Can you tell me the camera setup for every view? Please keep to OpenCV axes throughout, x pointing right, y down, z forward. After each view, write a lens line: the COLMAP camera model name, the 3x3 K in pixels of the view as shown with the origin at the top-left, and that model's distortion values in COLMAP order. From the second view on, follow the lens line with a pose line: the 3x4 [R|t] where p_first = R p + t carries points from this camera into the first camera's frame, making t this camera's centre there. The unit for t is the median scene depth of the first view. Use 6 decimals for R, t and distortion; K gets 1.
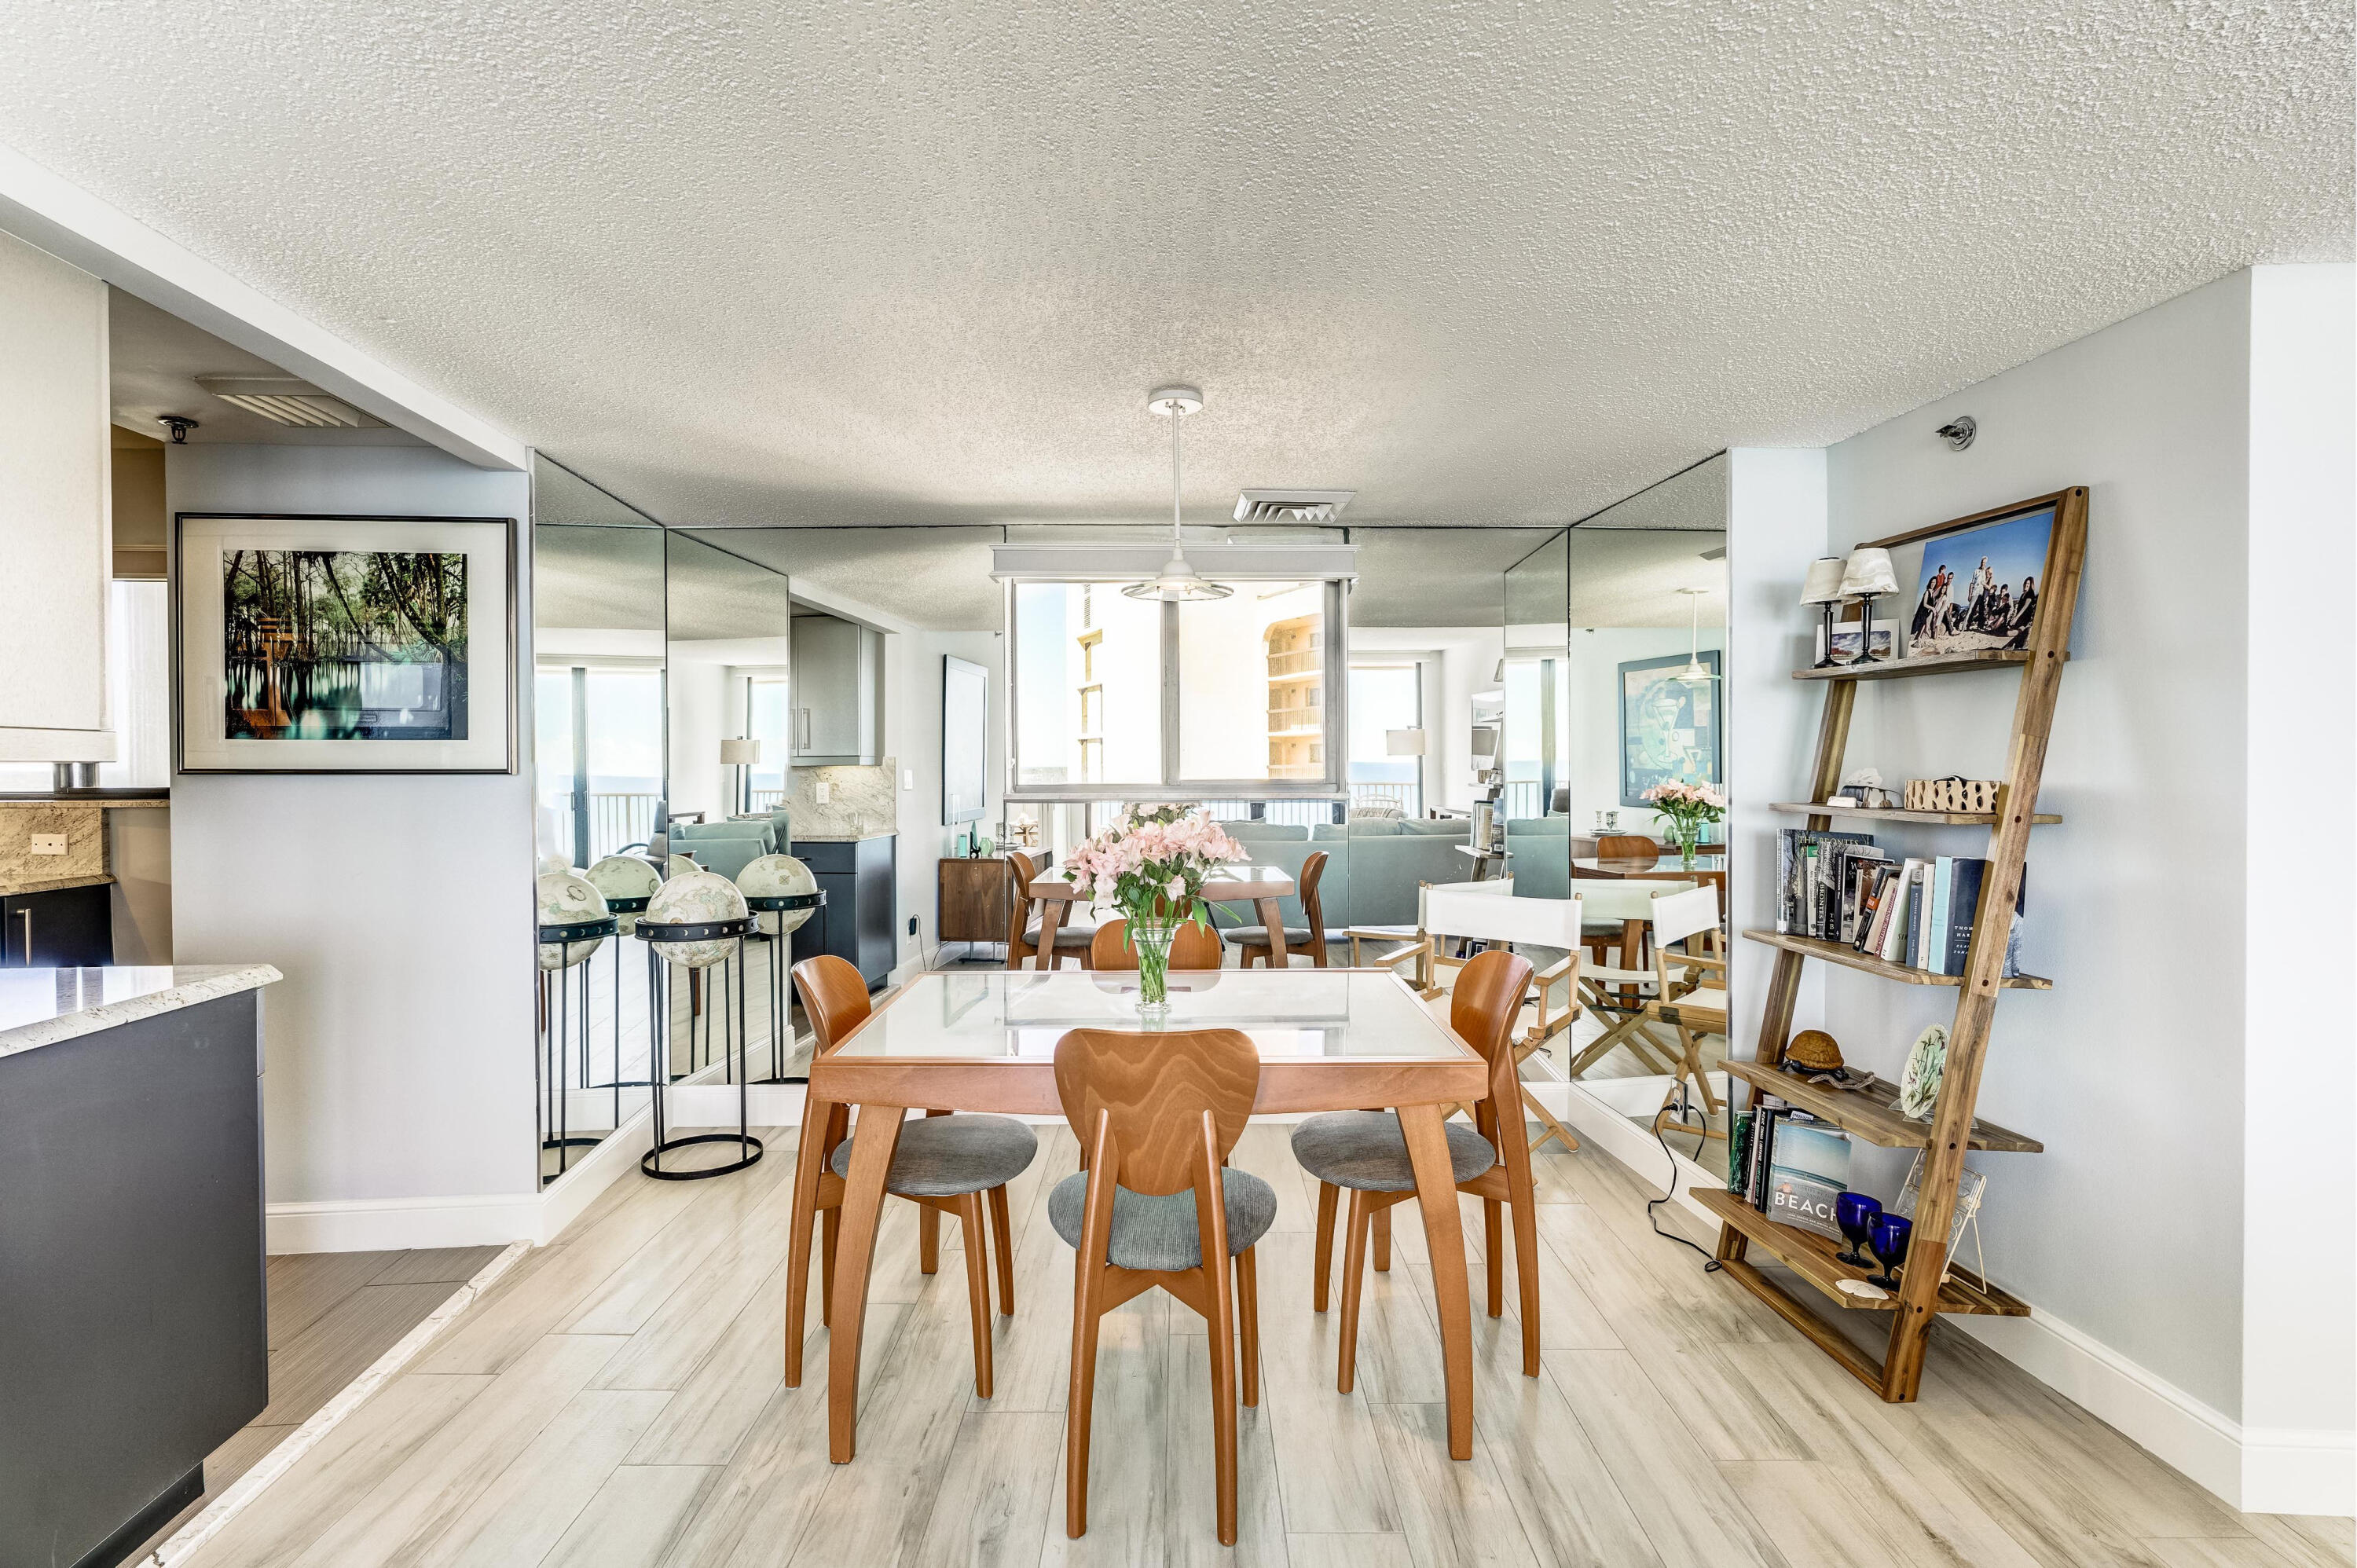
lens RADIAL K [[1168.0, 0, 1178.5], [0, 1168.0, 784.0], [0, 0, 1]] dist [-0.003090, 0.000671]
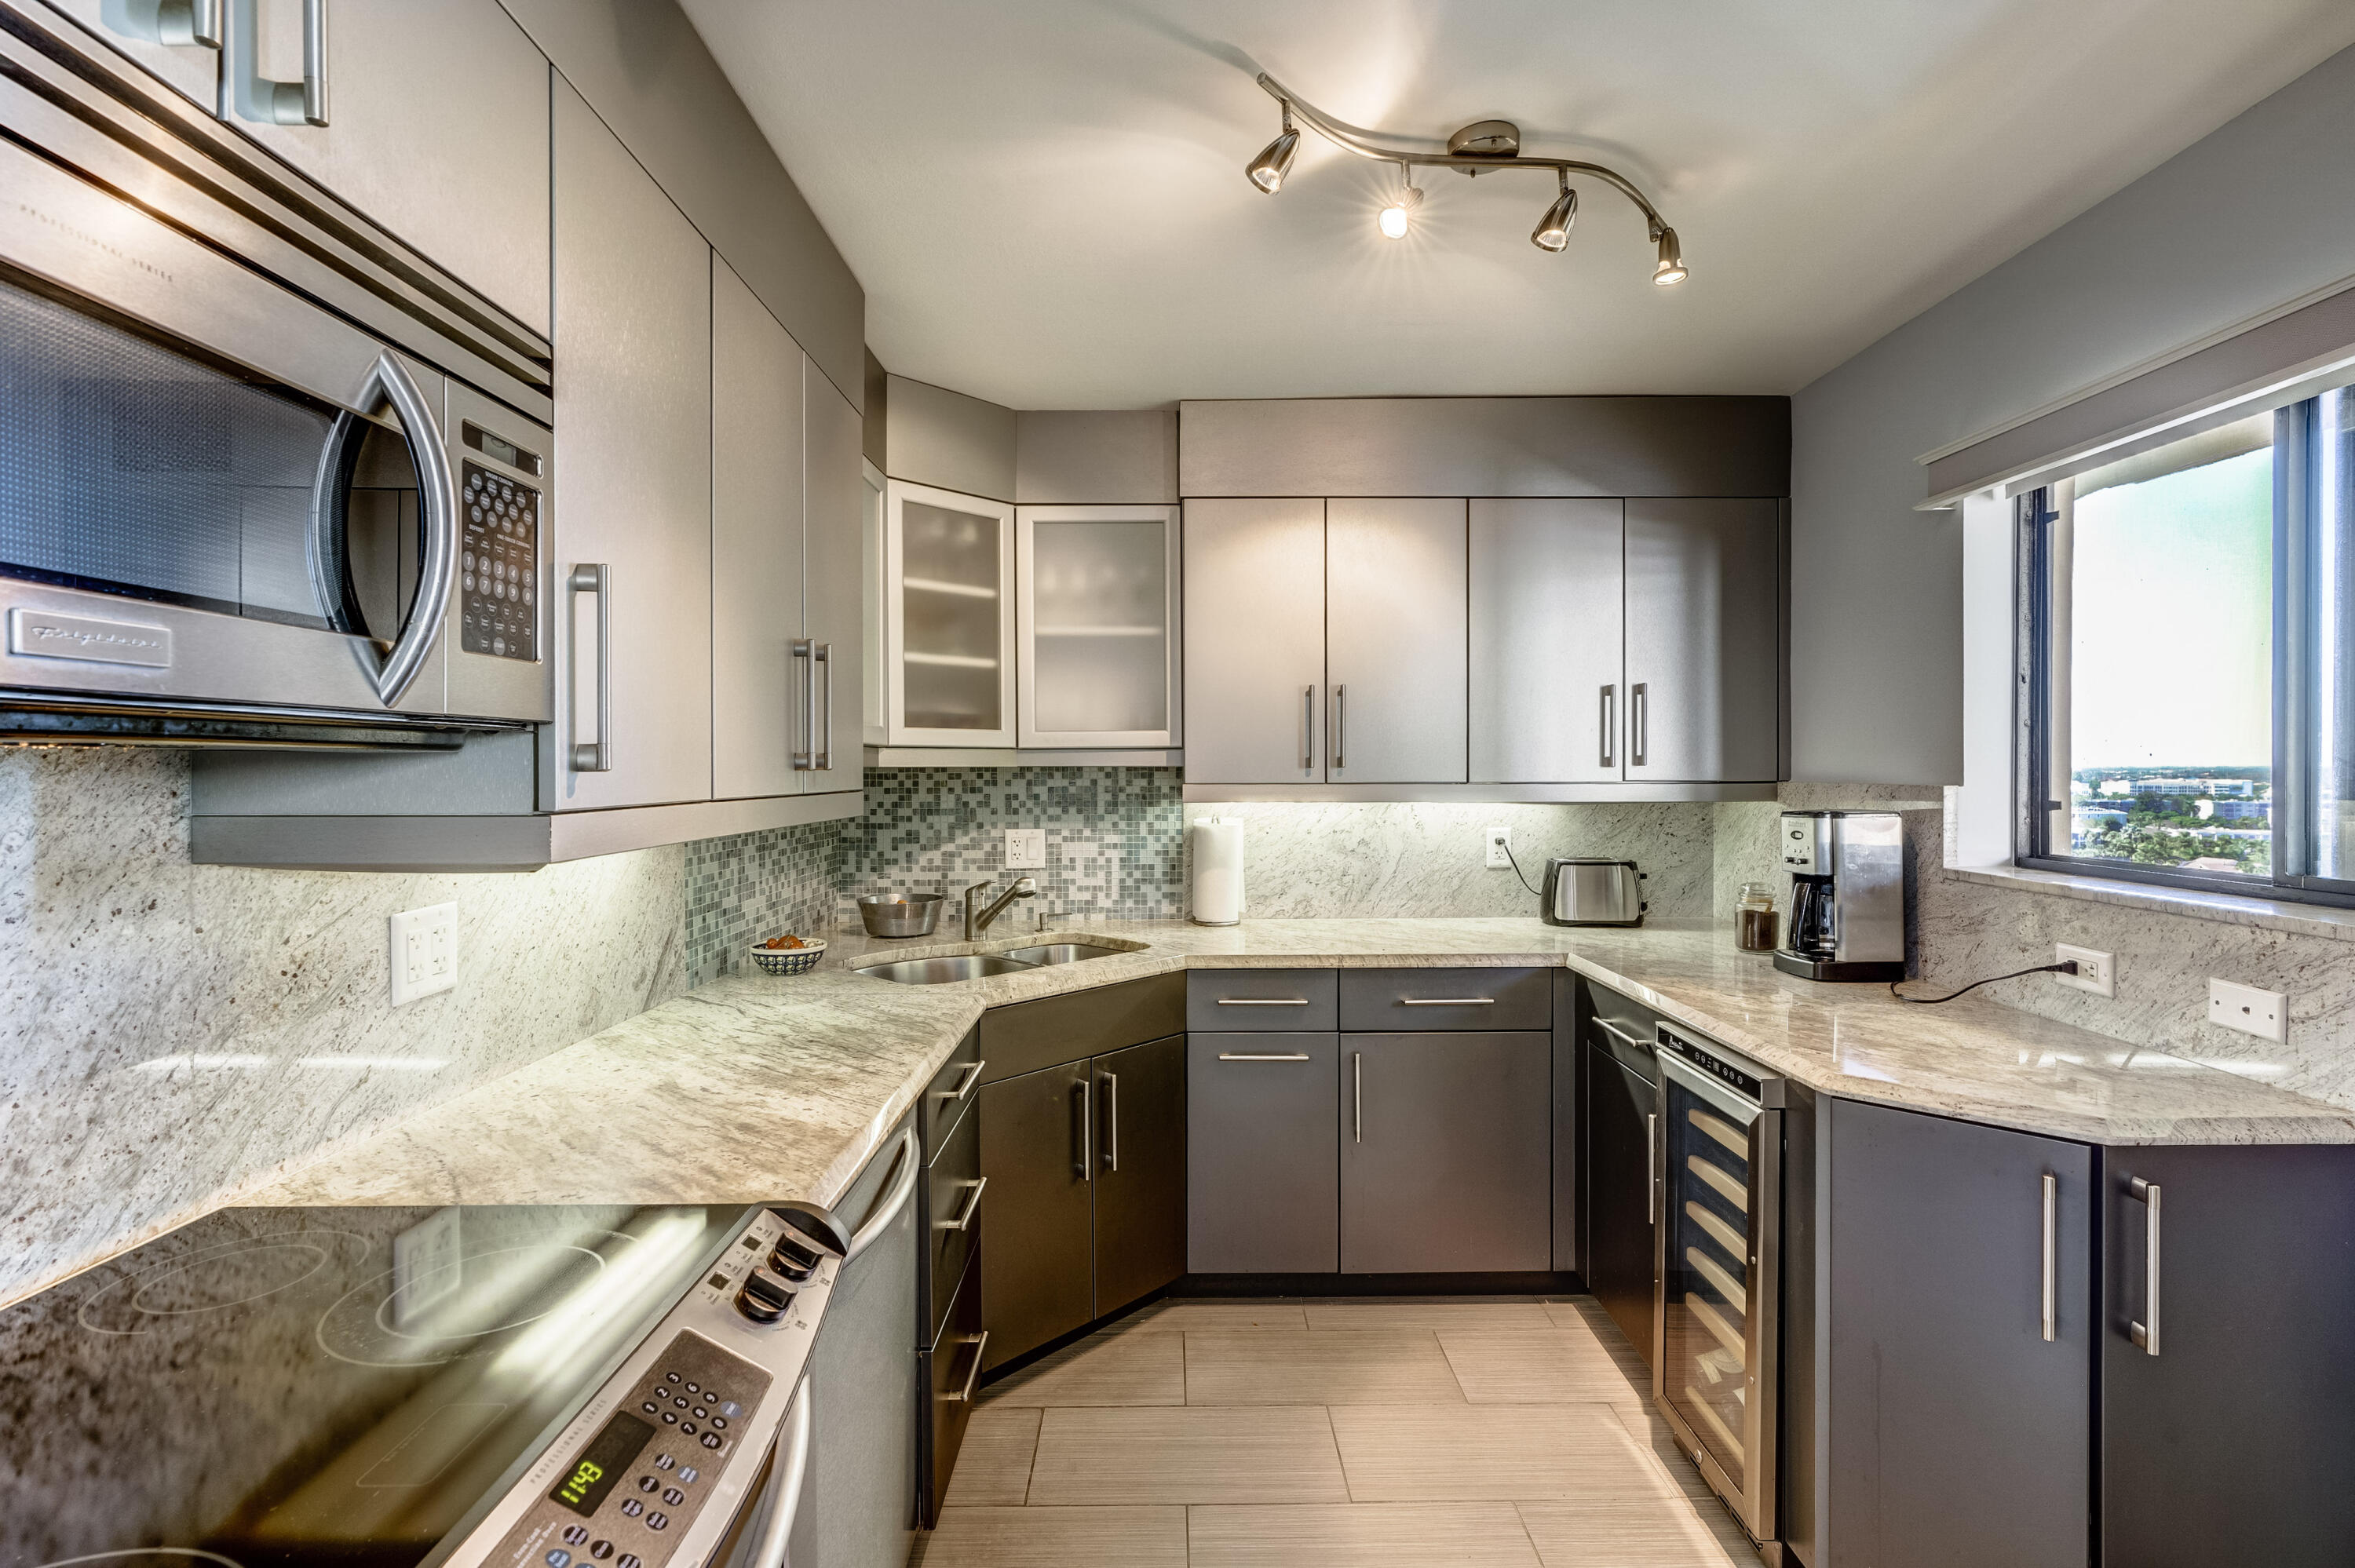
lens RADIAL K [[1054.0, 0, 1177.8], [0, 1054.0, 781.2], [0, 0, 1]] dist [-0.009907, 0.005510]
pose [[-0.094986, 0.012436, -0.995401, -0.697959], [-0.012309, 0.999831, 0.013666, -0.041861], [0.995402, 0.013551, -0.094817, 0.820244]]
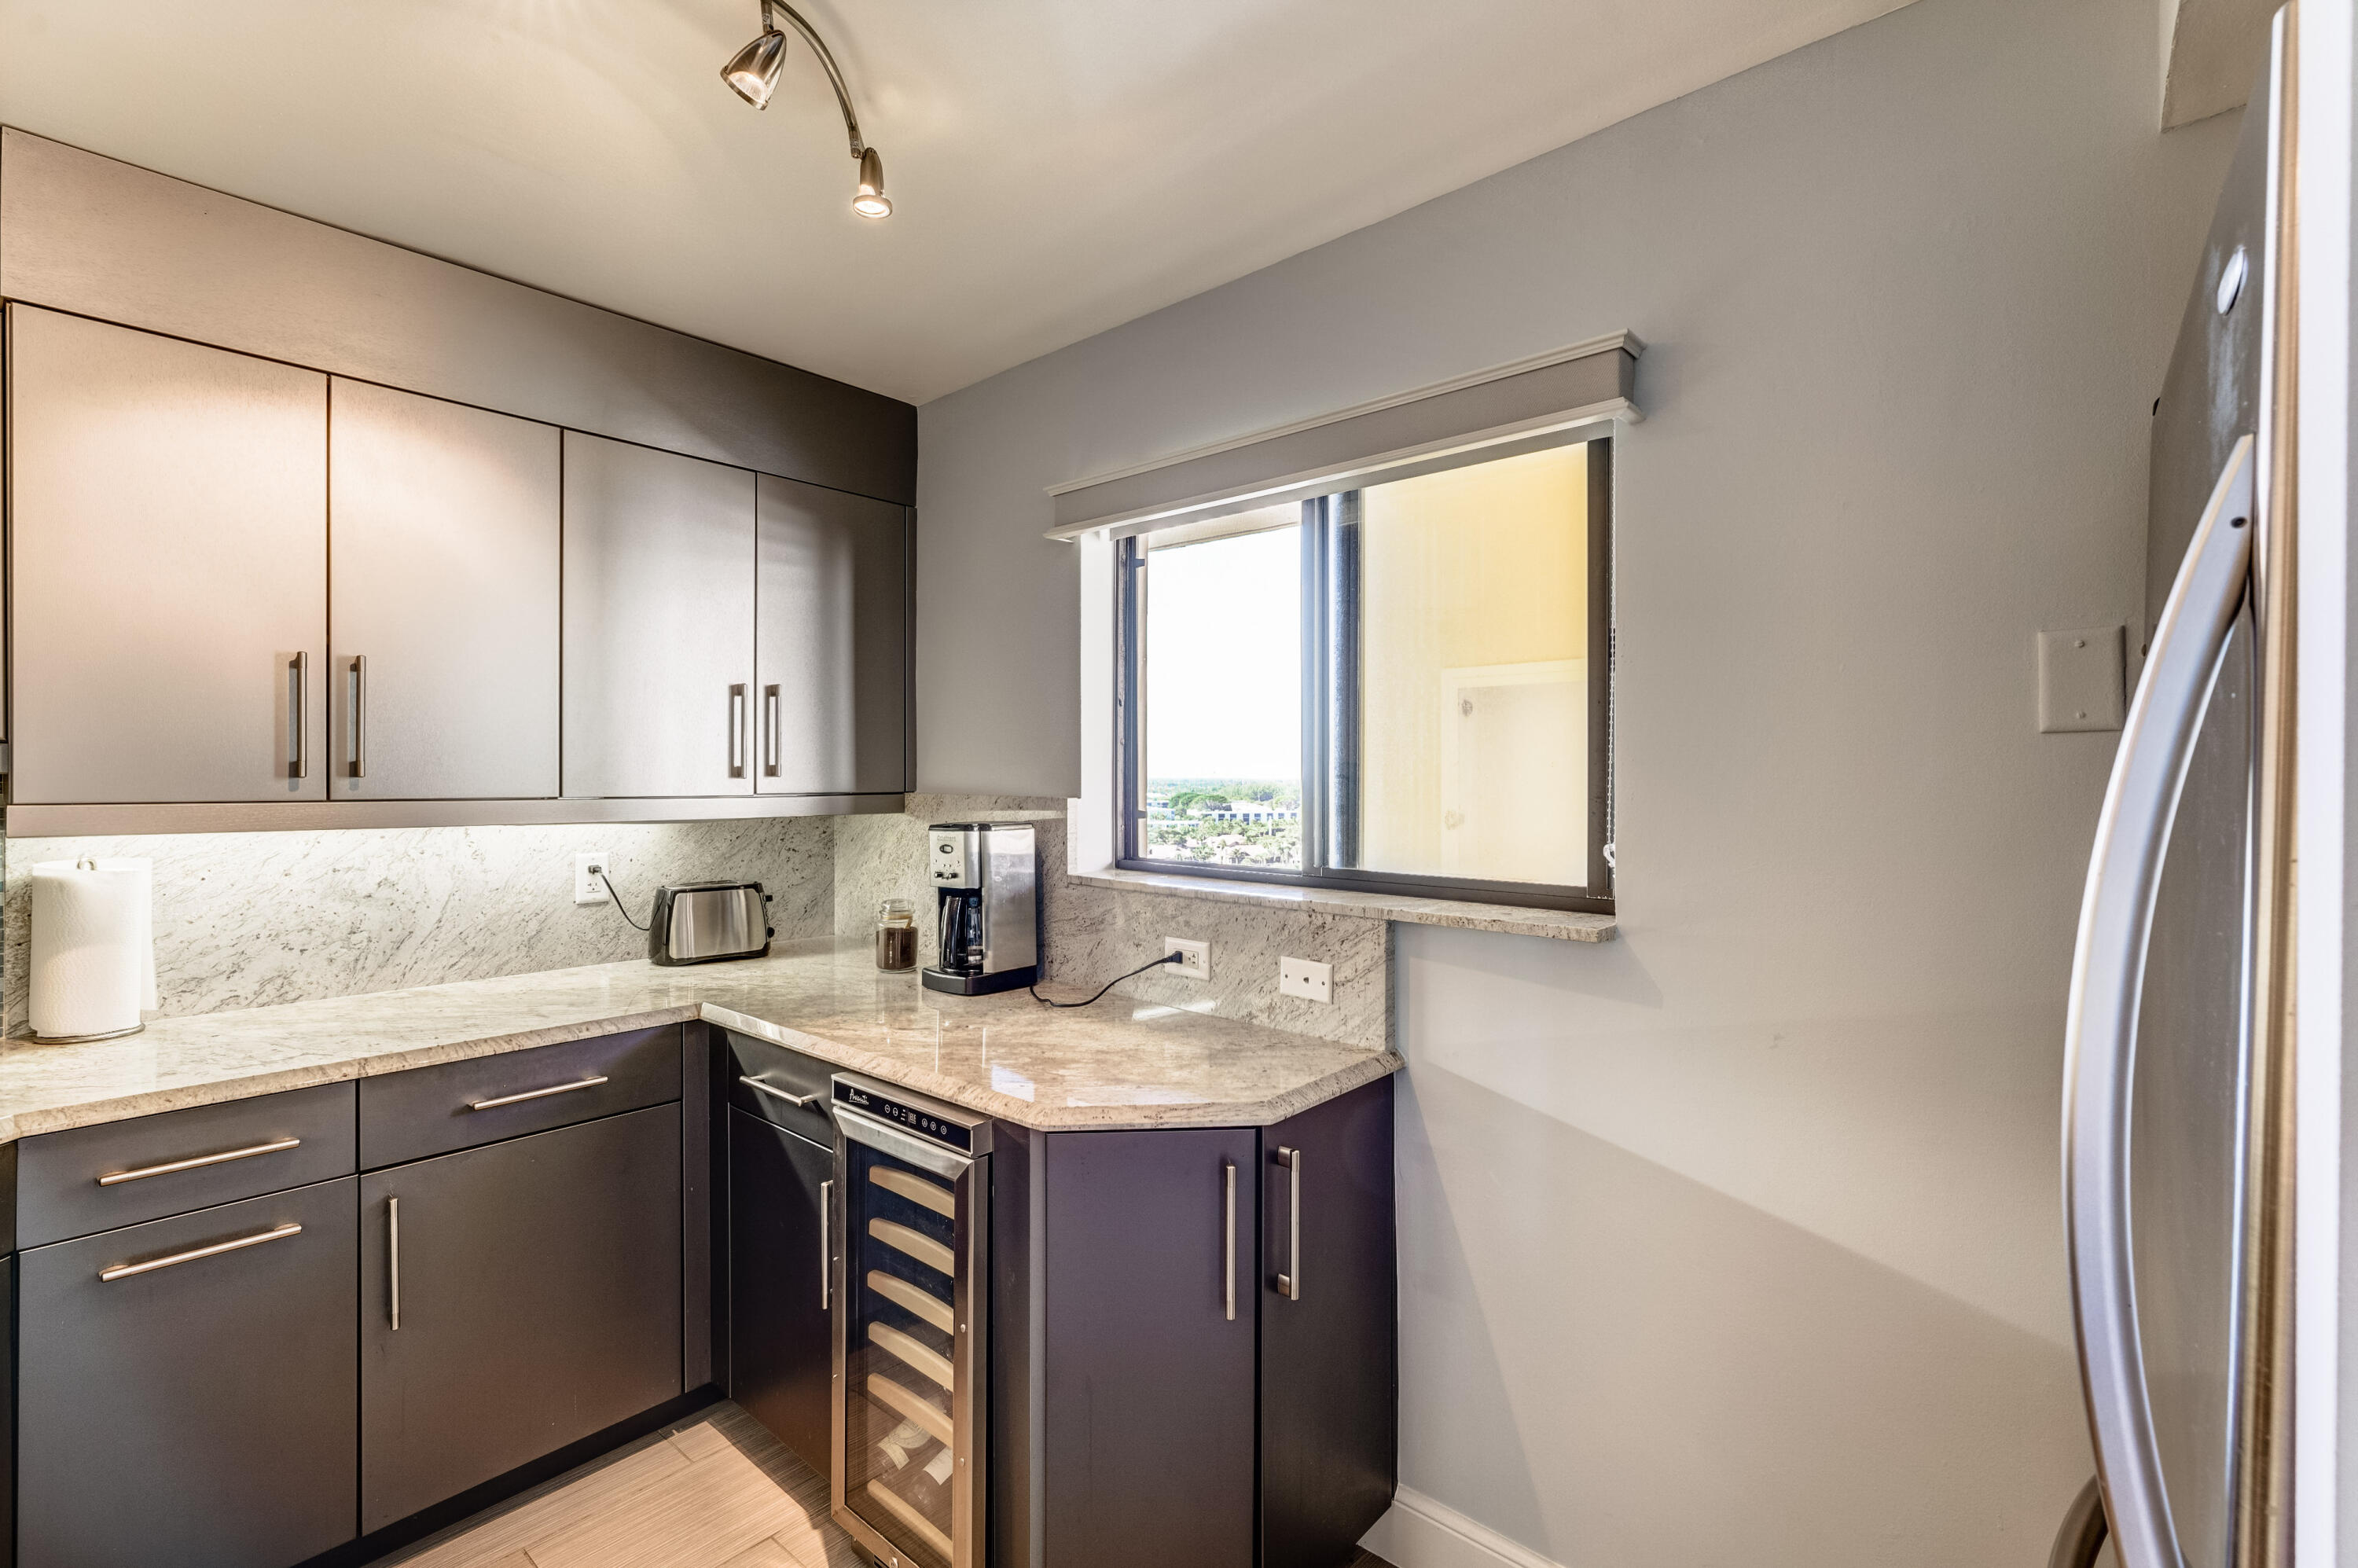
lens RADIAL K [[1055.5, 0, 1179.3], [0, 1055.5, 781.2], [0, 0, 1]] dist [-0.009907, 0.005510]
pose [[0.688501, 0.006549, -0.725206, -0.842217], [-0.014235, 0.999889, -0.004484, -0.045000], [0.725096, 0.013411, 0.688518, 0.799352]]
